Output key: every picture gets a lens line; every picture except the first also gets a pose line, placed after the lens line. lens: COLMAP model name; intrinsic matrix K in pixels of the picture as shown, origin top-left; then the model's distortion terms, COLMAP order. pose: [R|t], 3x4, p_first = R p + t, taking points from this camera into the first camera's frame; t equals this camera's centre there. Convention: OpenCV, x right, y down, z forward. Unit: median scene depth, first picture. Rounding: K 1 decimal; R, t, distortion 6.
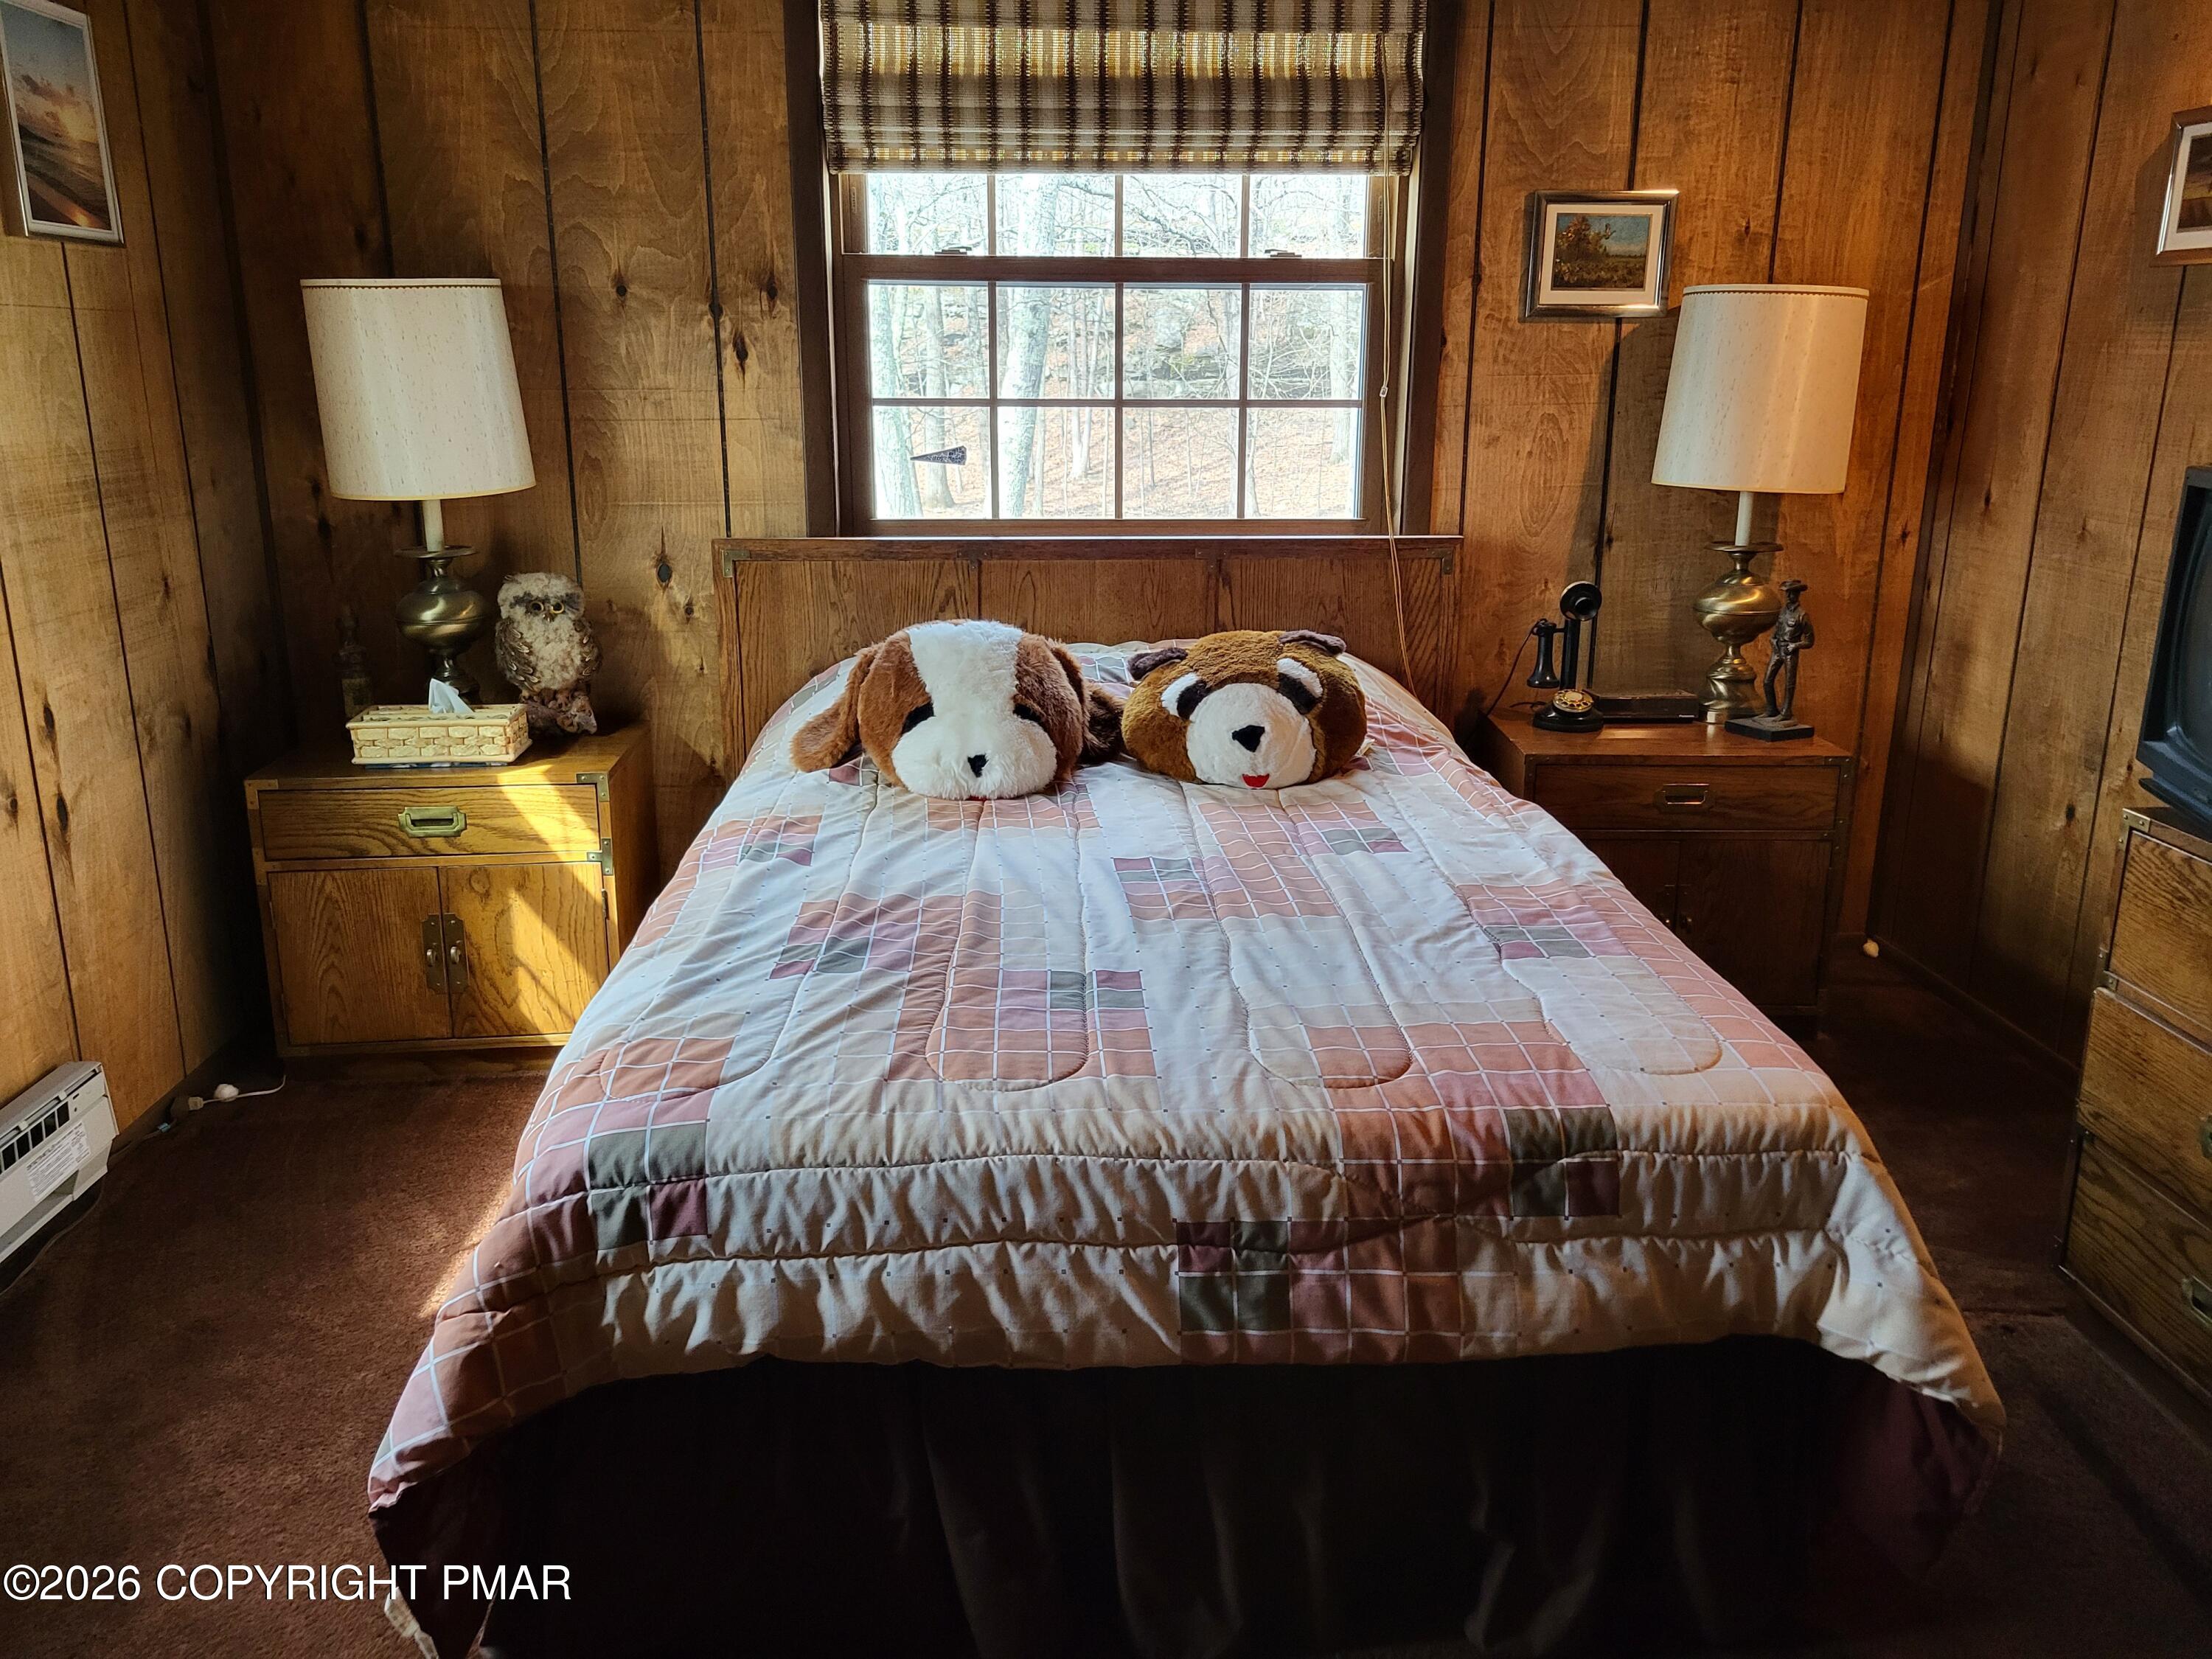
lens RADIAL K [[1666.5, 0, 1130.1], [0, 1666.5, 790.8], [0, 0, 1]] dist [0.060938, -0.038439]
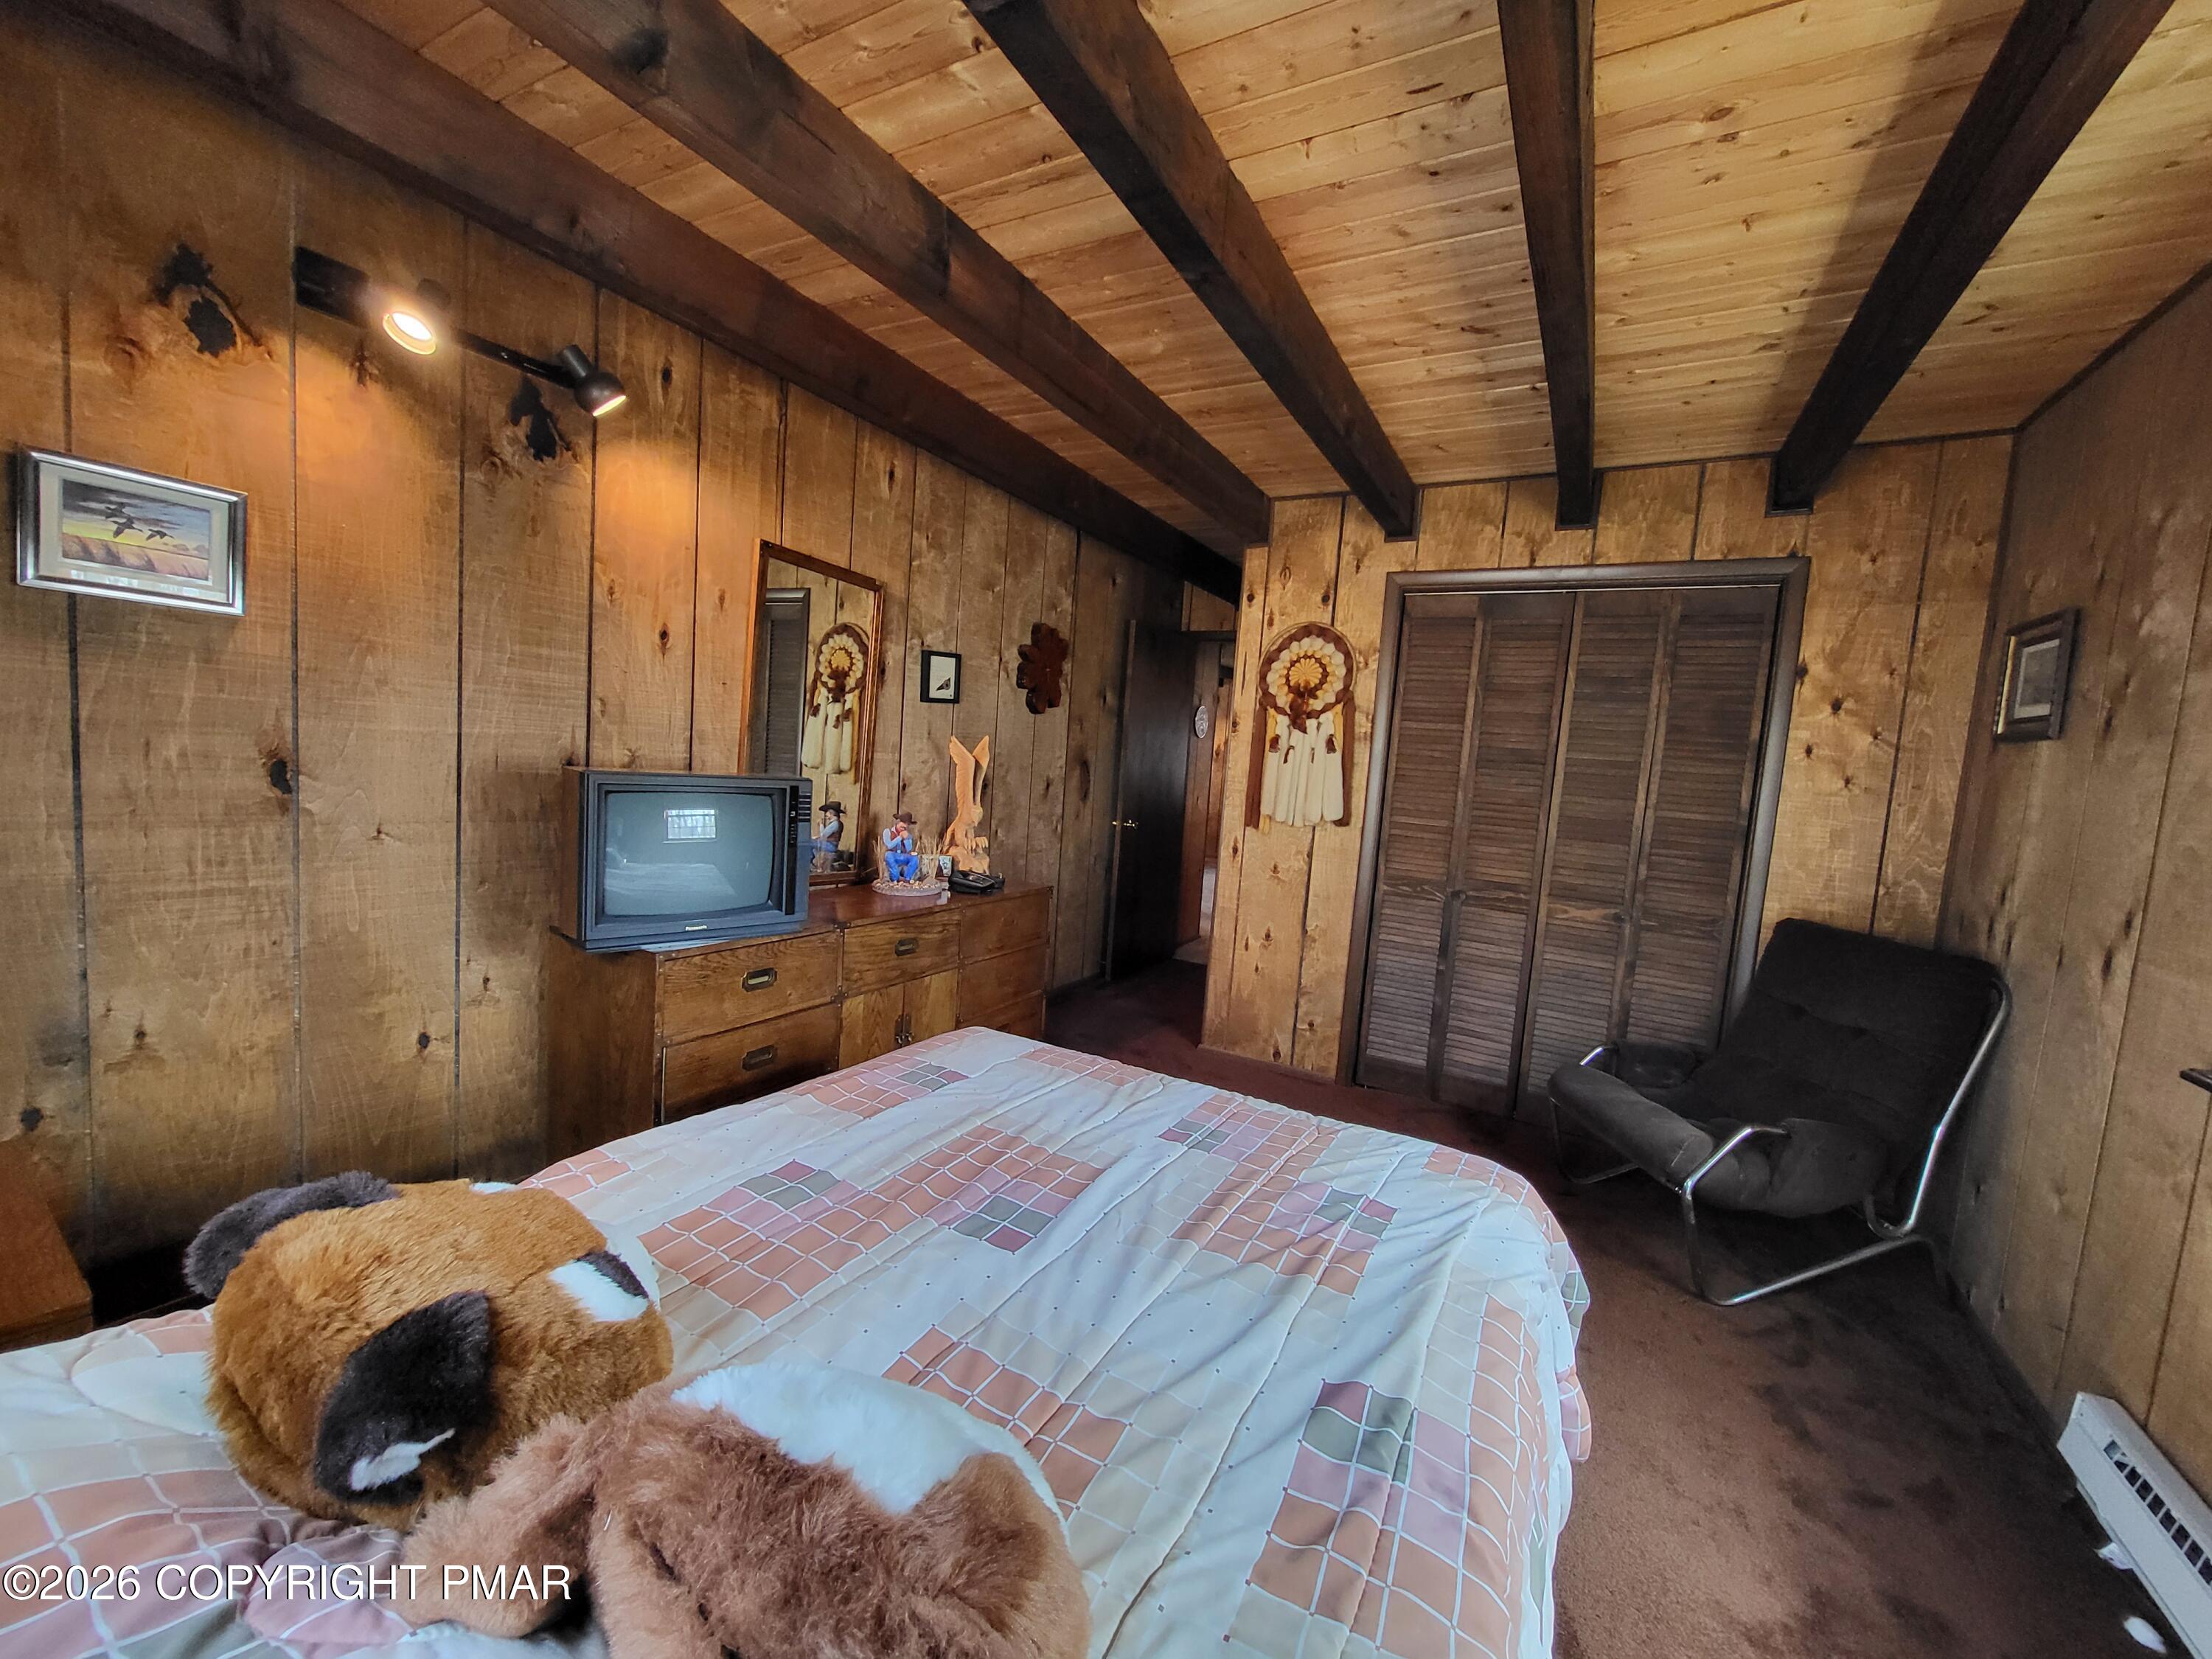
lens RADIAL K [[868.9, 0, 1135.4], [0, 868.9, 831.5], [0, 0, 1]] dist [-0.000302, -0.000071]
pose [[-0.848032, -0.110438, 0.518309, -0.324207], [0.057630, 0.953025, 0.297357, -0.358603], [-0.526801, 0.282039, -0.801832, 1.403720]]
